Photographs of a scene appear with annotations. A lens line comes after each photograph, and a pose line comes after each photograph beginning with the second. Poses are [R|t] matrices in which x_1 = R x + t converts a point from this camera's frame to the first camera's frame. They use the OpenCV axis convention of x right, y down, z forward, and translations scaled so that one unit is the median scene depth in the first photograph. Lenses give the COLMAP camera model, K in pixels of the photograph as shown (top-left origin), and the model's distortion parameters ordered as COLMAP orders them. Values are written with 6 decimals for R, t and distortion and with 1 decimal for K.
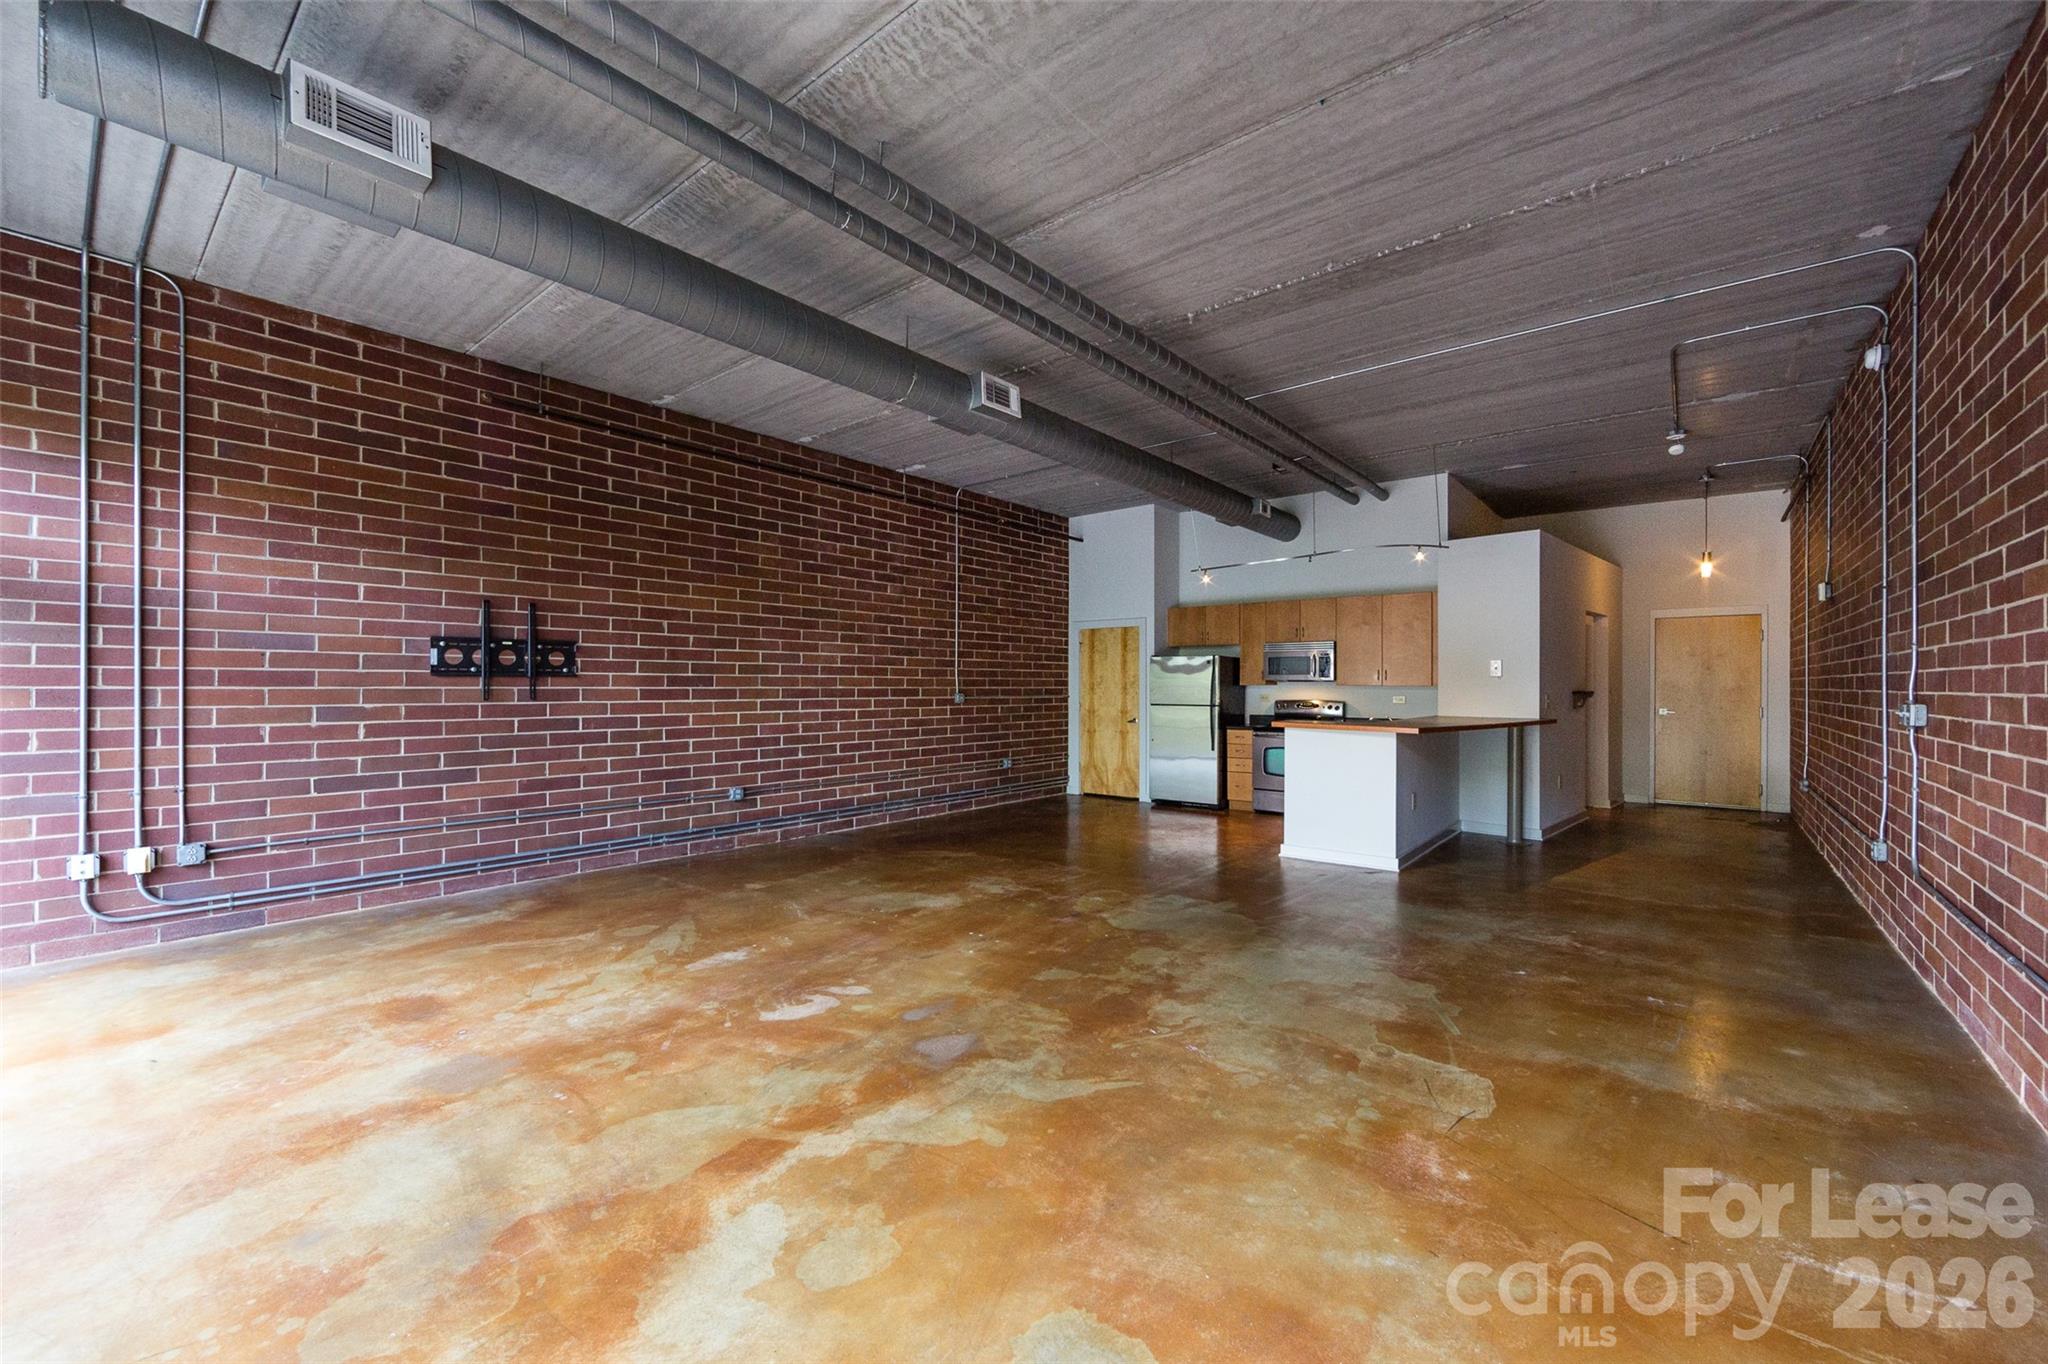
lens RADIAL K [[814.0, 0, 1024.0], [0, 814.0, 682.0], [0, 0, 1]] dist [-0.001424, -0.000171]
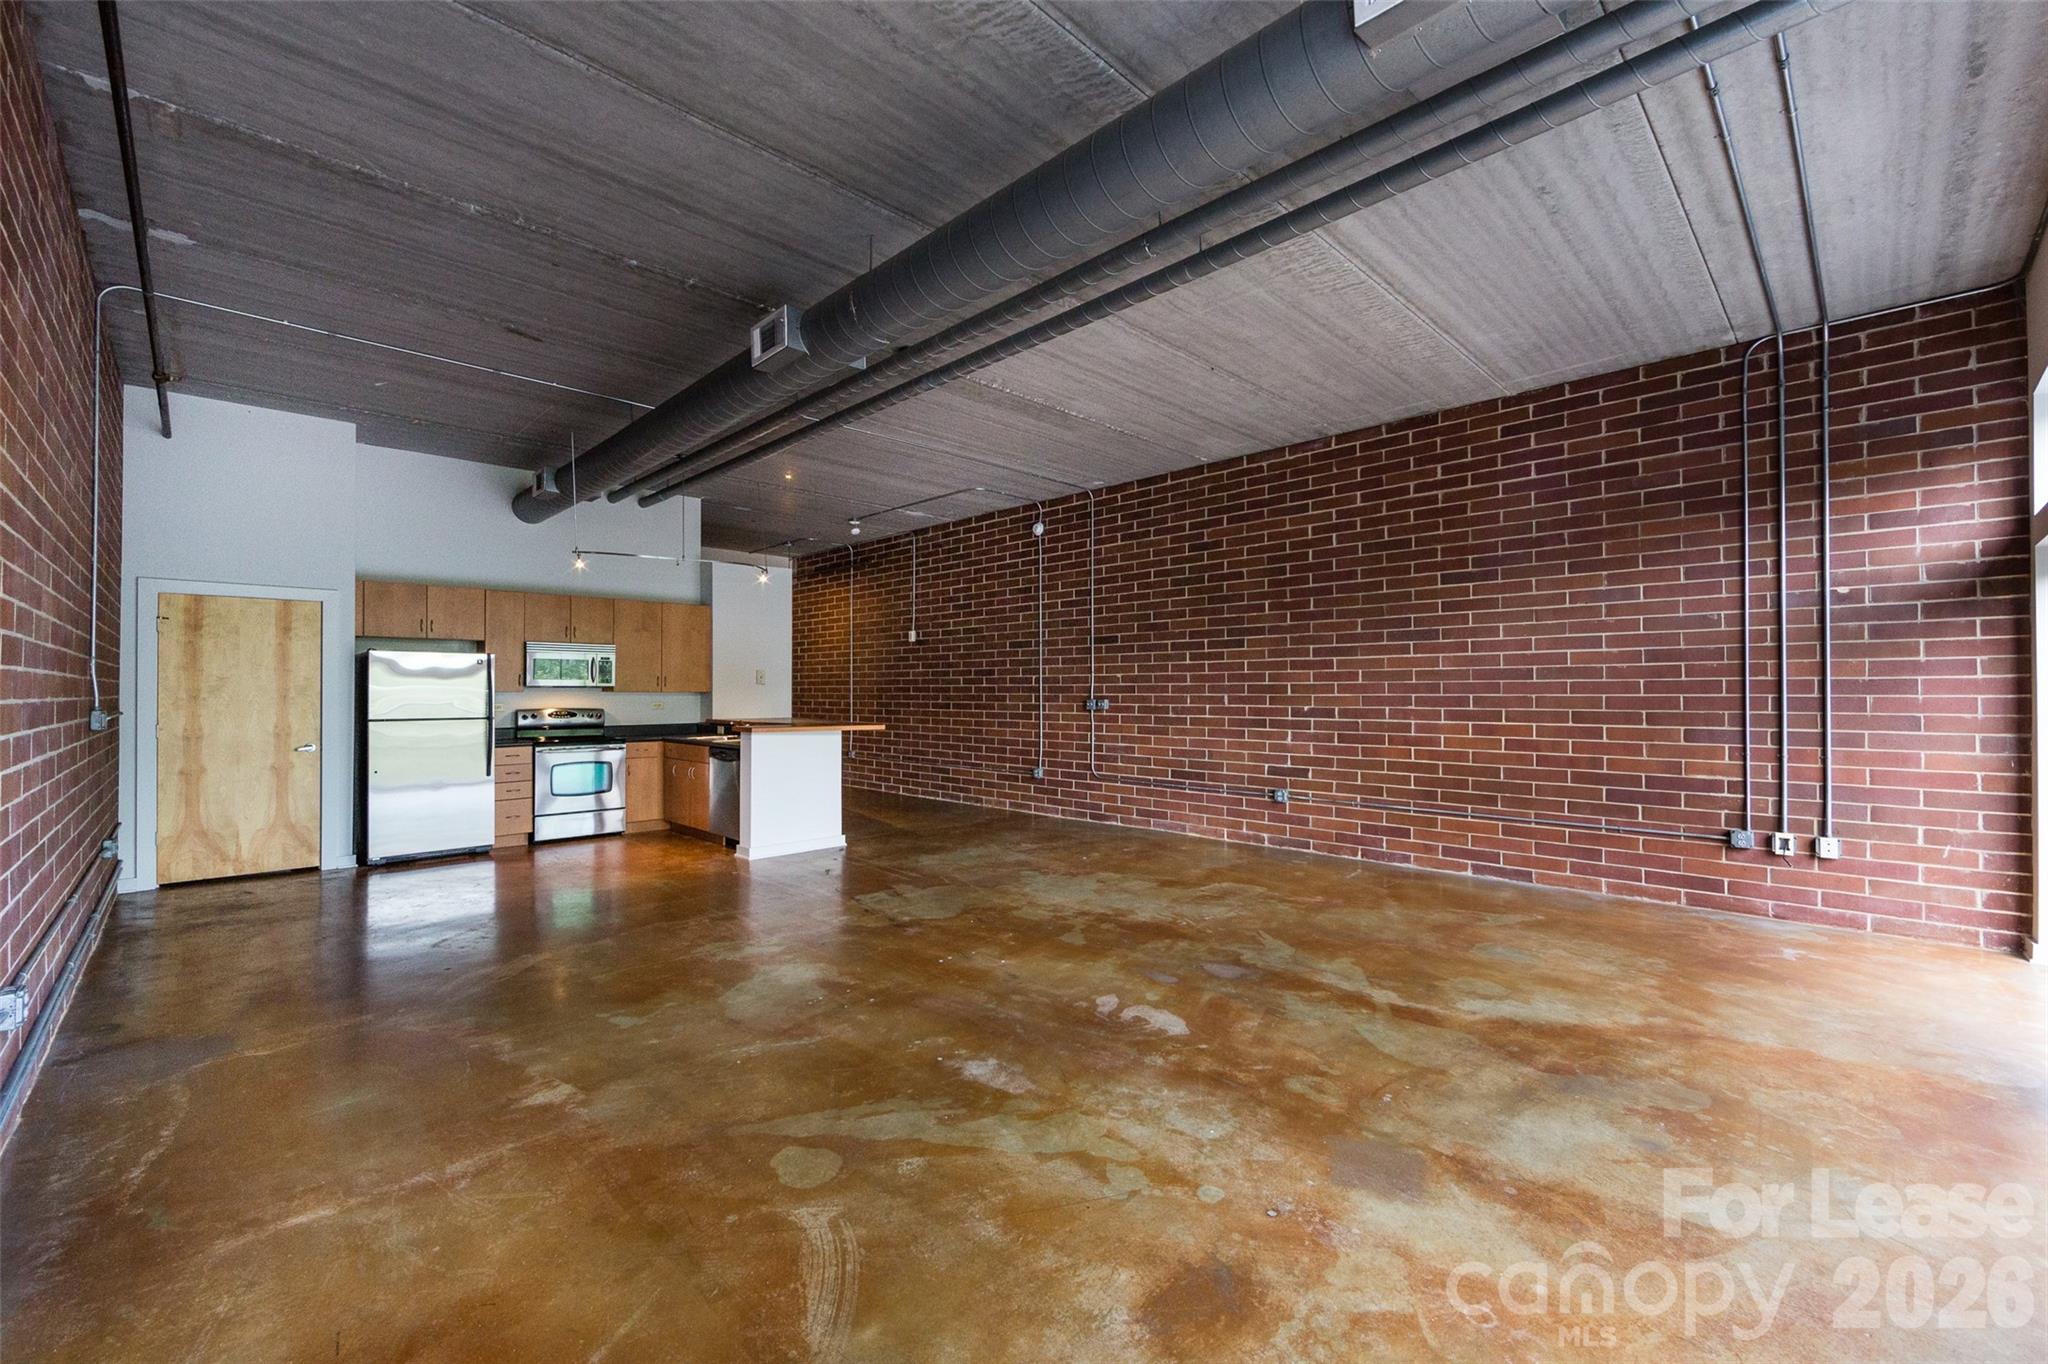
lens RADIAL K [[838.7, 0, 1019.6], [0, 838.7, 674.9], [0, 0, 1]] dist [-0.001160, 0.000160]
pose [[0.105631, 0.018000, 0.994242, -0.632830], [-0.002449, 0.999838, -0.017841, 0.001034], [-0.994402, -0.000551, 0.105658, 0.511049]]
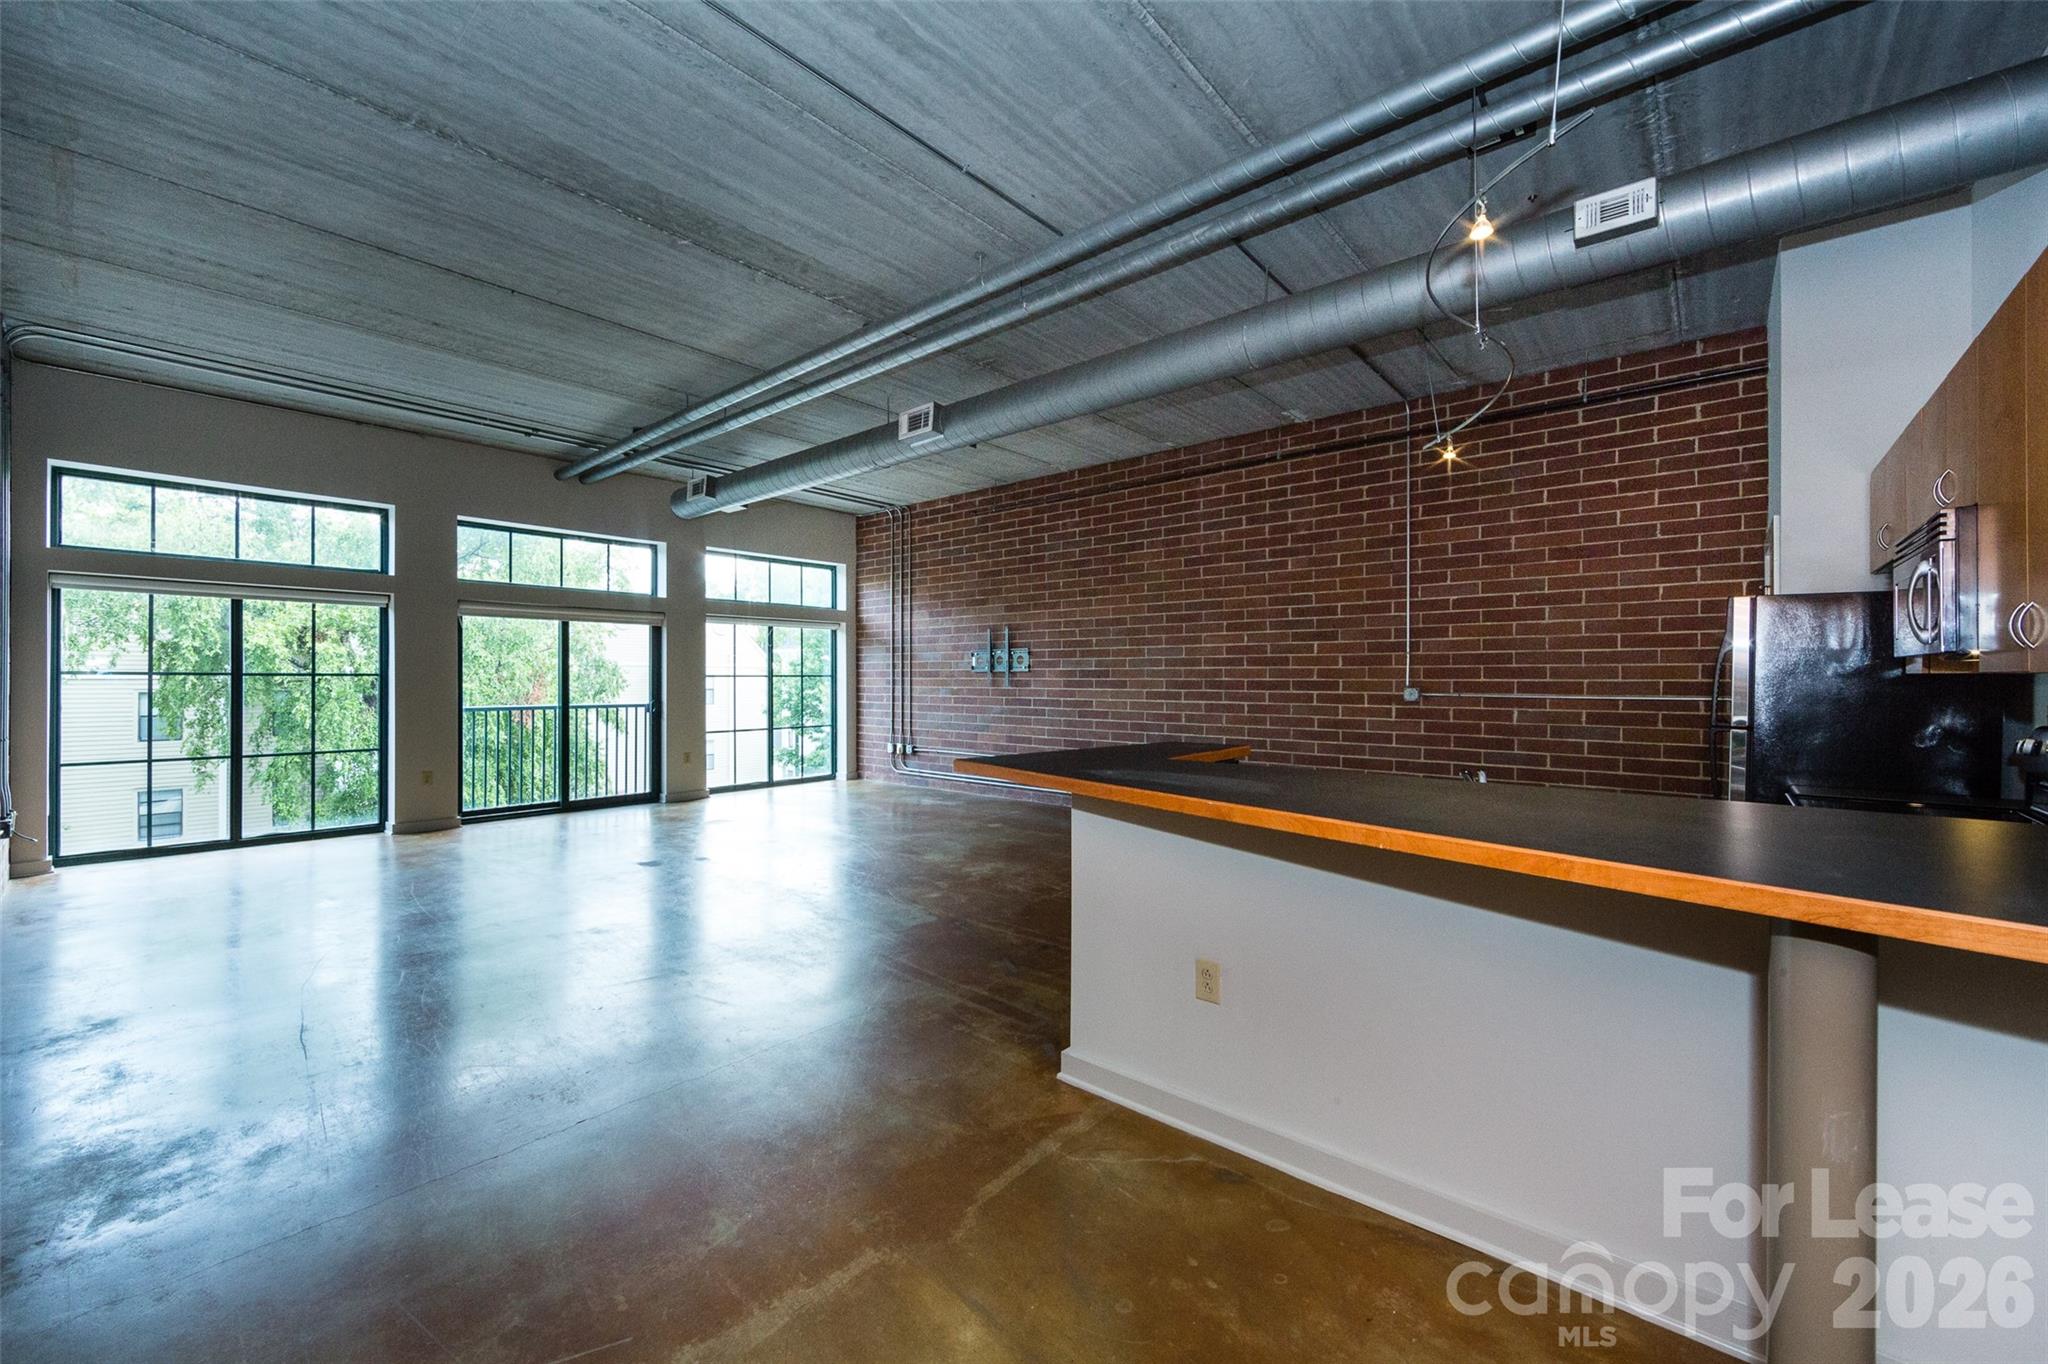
lens RADIAL K [[793.9, 0, 1025.0], [0, 793.9, 677.6], [0, 0, 1]] dist [0.000016, -0.000241]
pose [[-0.021385, -0.002158, -0.999769, 0.759303], [0.002915, 0.999993, -0.002221, 0.006773], [0.999767, -0.002962, -0.021378, 0.828437]]
